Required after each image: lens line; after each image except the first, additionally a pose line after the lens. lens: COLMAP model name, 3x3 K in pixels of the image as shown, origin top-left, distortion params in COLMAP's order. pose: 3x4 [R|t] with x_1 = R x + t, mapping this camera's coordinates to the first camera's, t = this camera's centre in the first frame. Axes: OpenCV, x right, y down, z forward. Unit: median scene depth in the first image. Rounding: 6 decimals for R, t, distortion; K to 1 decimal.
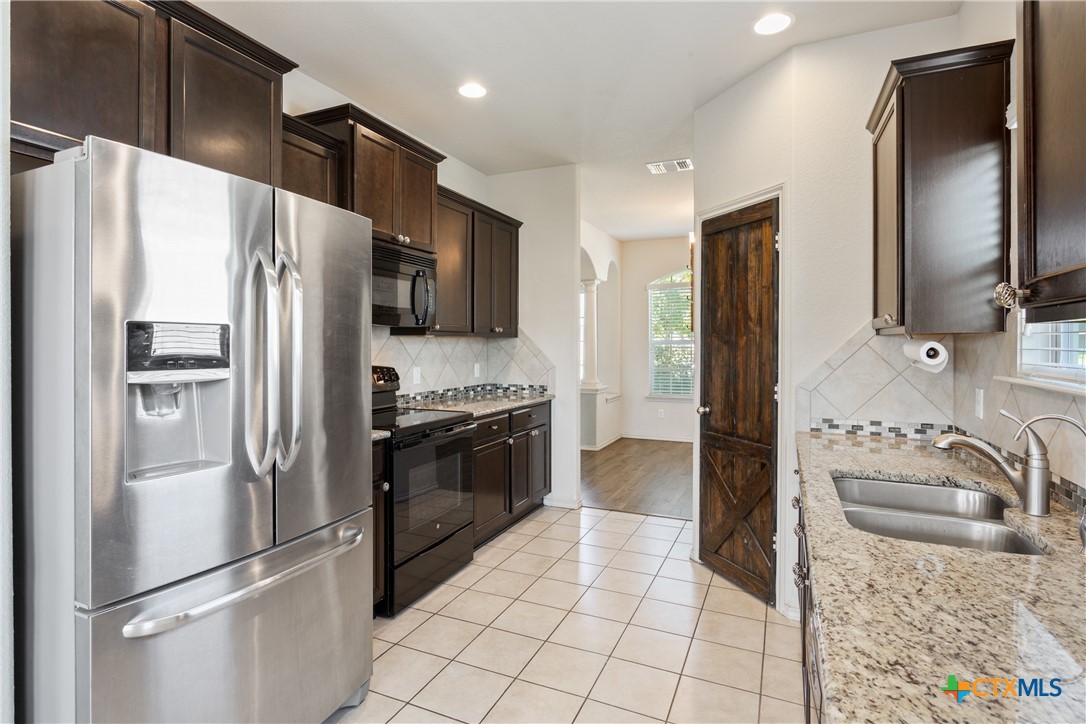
lens RADIAL K [[542.3, 0, 529.5], [0, 542.3, 355.3], [0, 0, 1]] dist [-0.004315, 0.000502]
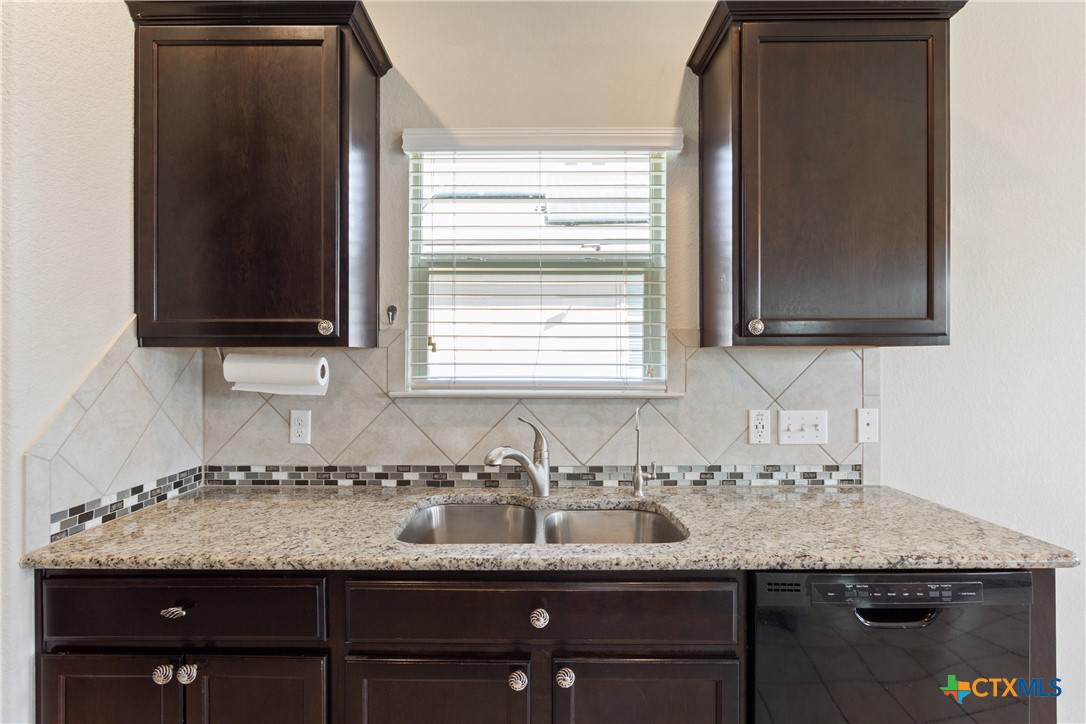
lens RADIAL K [[542.3, 0, 529.5], [0, 542.3, 355.3], [0, 0, 1]] dist [-0.004315, 0.000502]
pose [[-0.414974, -0.002200, 0.909830, -0.082891], [0.020986, 0.999708, 0.011990, -0.020048], [-0.909591, 0.024069, -0.414807, 0.661803]]
